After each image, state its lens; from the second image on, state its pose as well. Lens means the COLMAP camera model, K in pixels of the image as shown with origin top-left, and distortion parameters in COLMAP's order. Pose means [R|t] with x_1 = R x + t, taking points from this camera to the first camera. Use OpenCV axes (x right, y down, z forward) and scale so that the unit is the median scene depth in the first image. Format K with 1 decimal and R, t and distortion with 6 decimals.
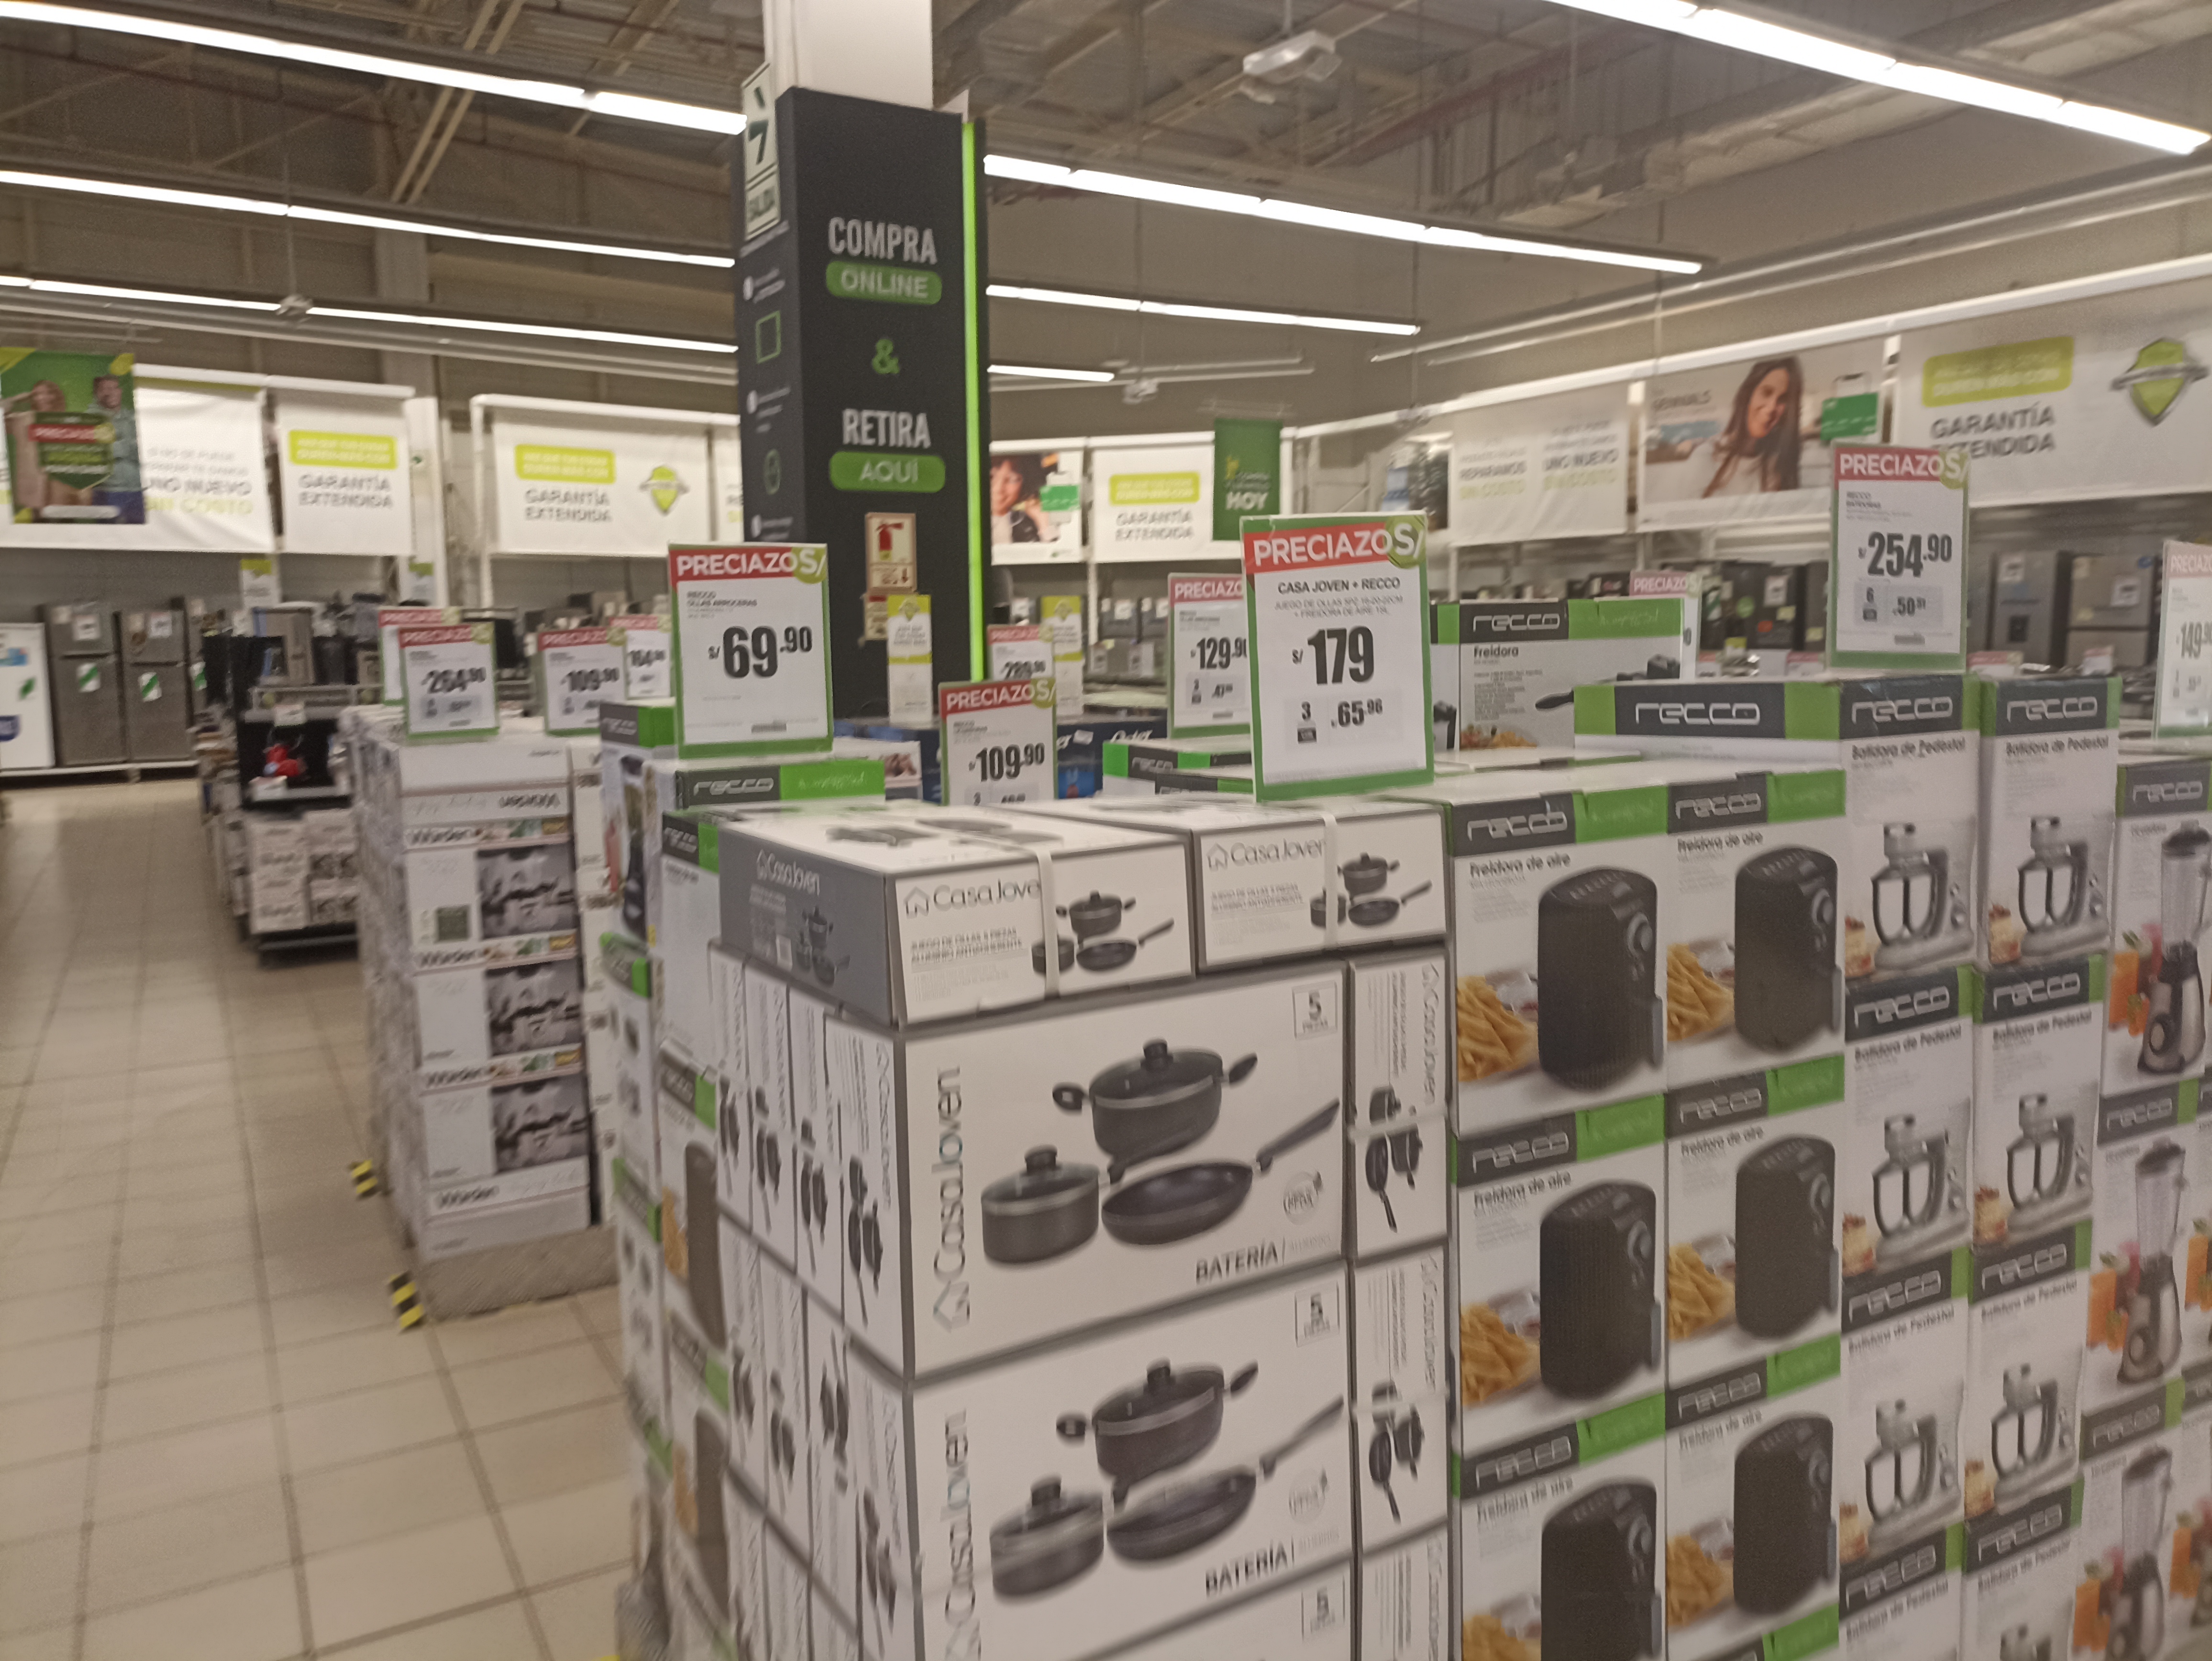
lens RADIAL K [[1612.4, 0, 1114.0], [0, 1612.4, 825.4], [0, 0, 1]] dist [0.045479, -0.010002]
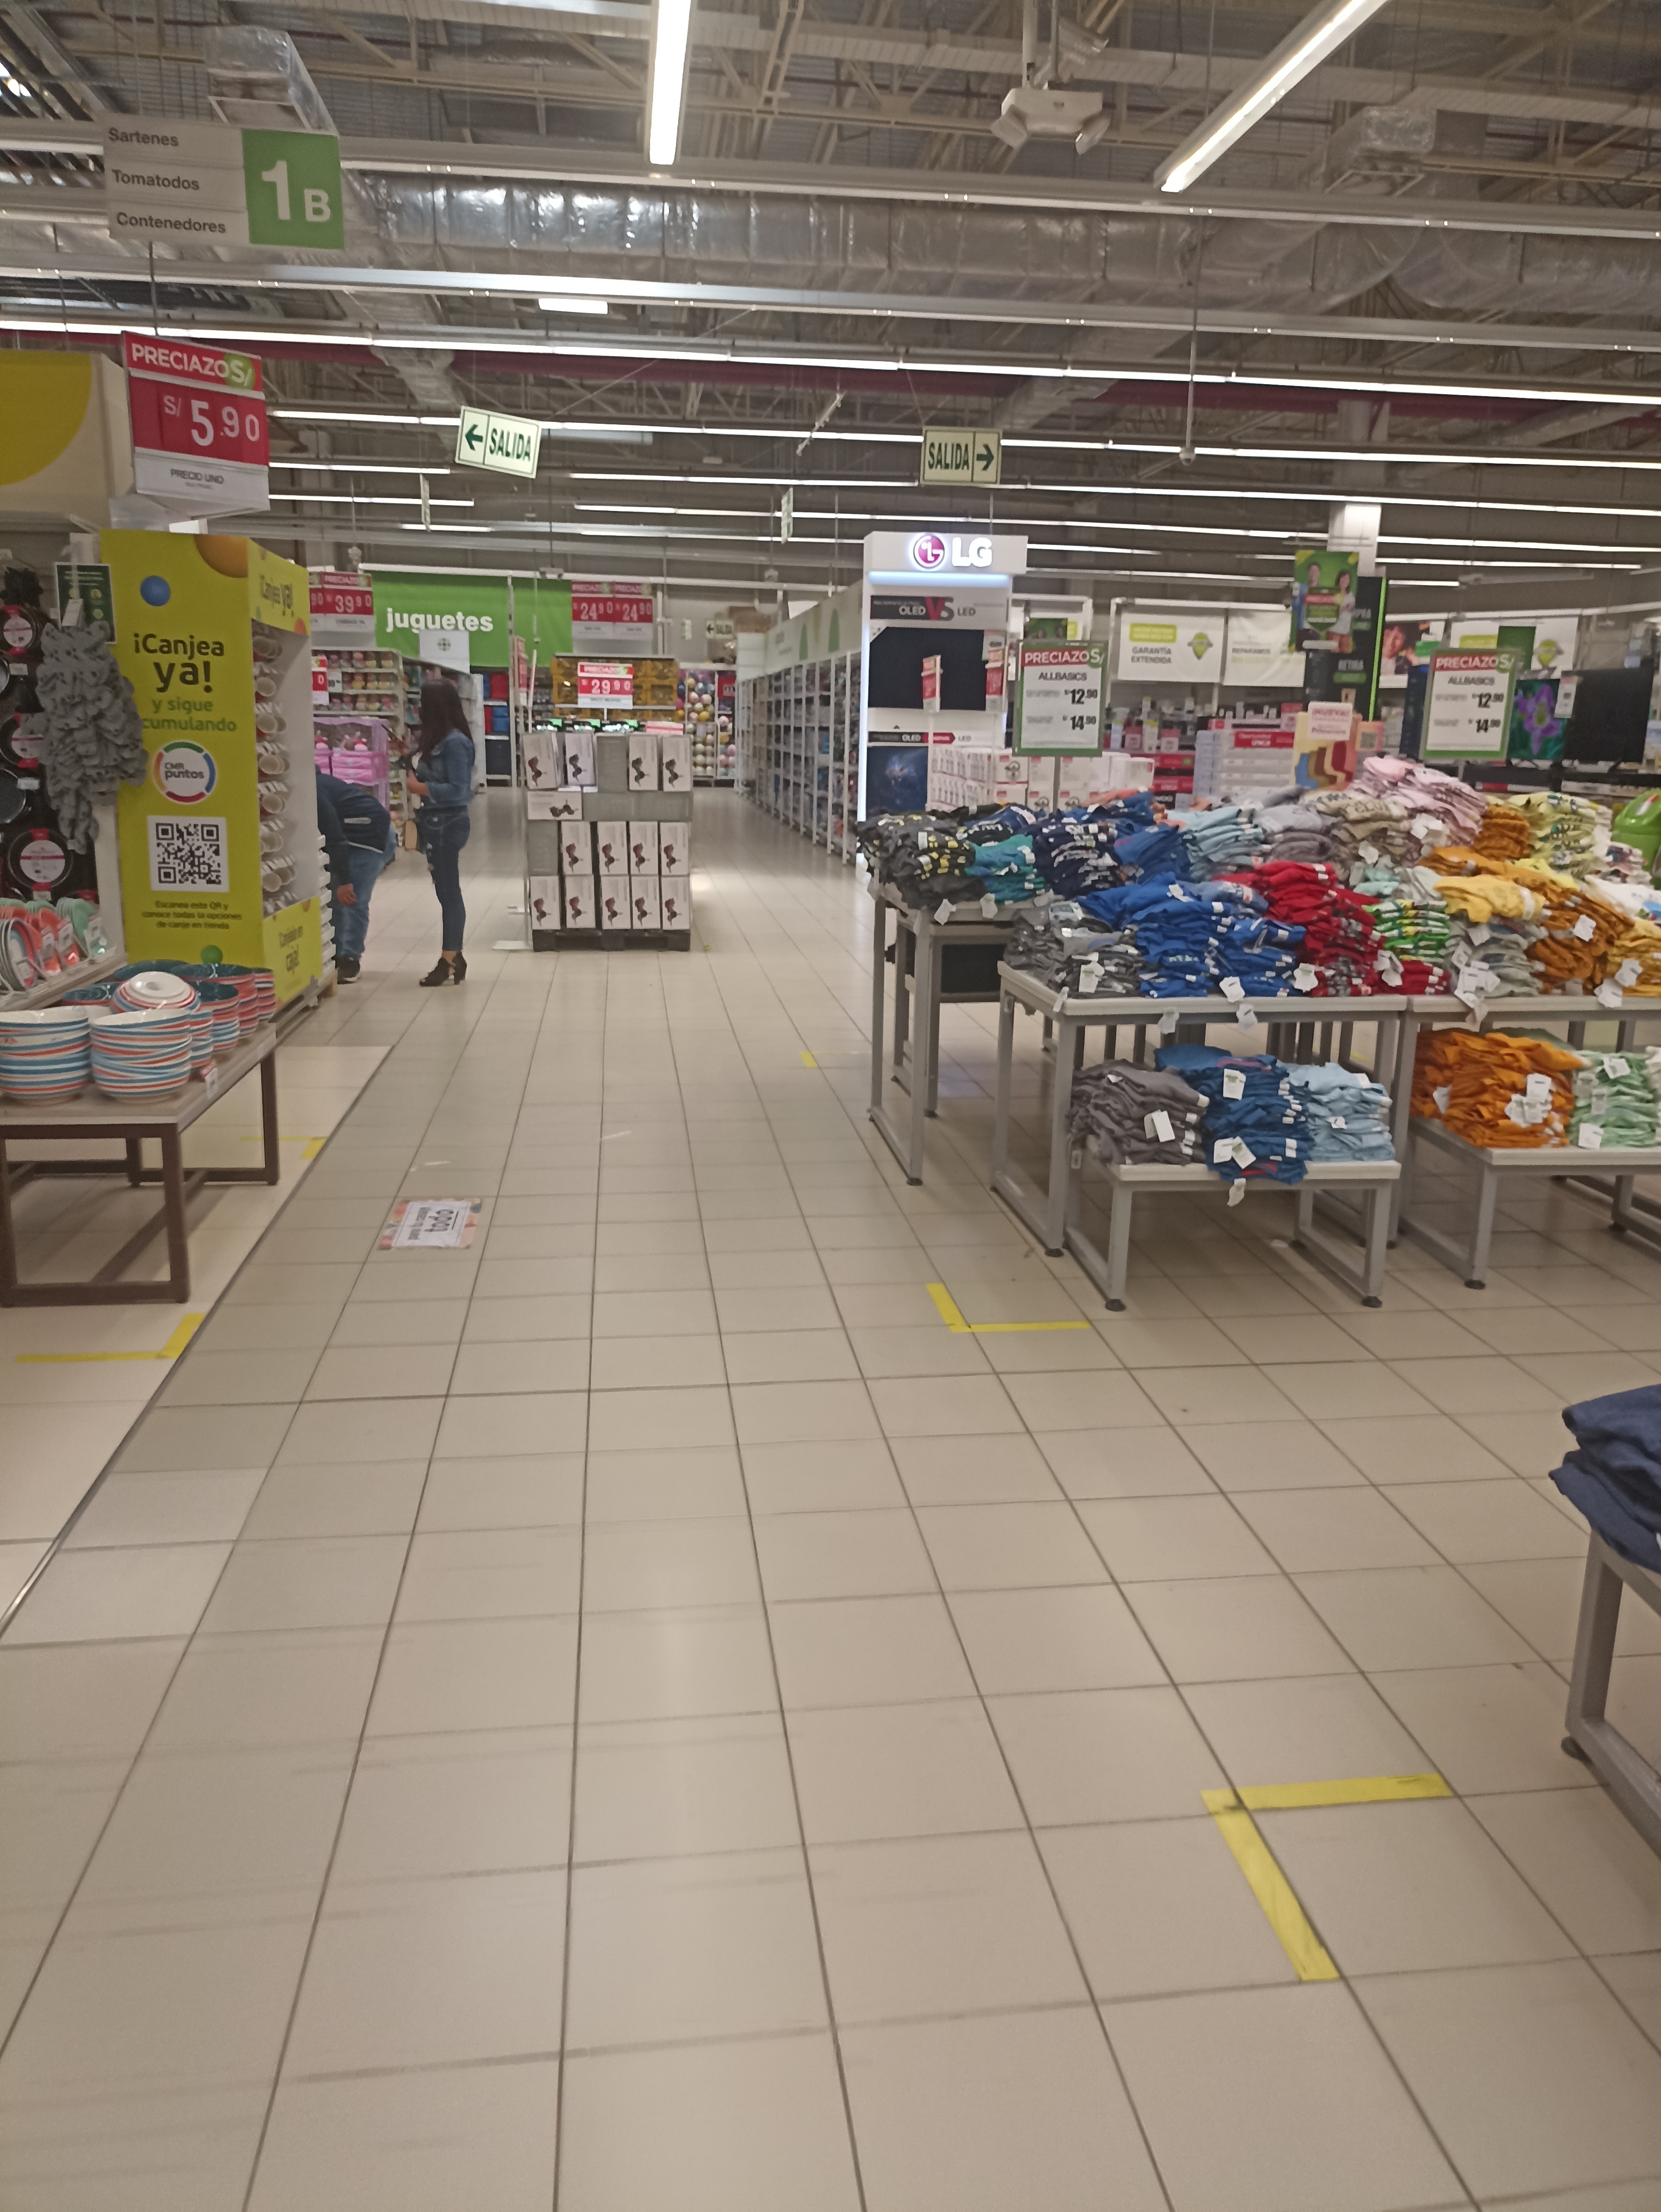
lens RADIAL K [[1612.4, 0, 837.1], [0, 1612.4, 1093.3], [0, 0, 1]] dist [0.045479, -0.010002]
pose [[0.924507, 0.116504, -0.362923, 0.073841], [-0.079458, 0.990132, 0.115438, 0.121443], [0.372790, -0.077886, 0.924641, -0.924175]]
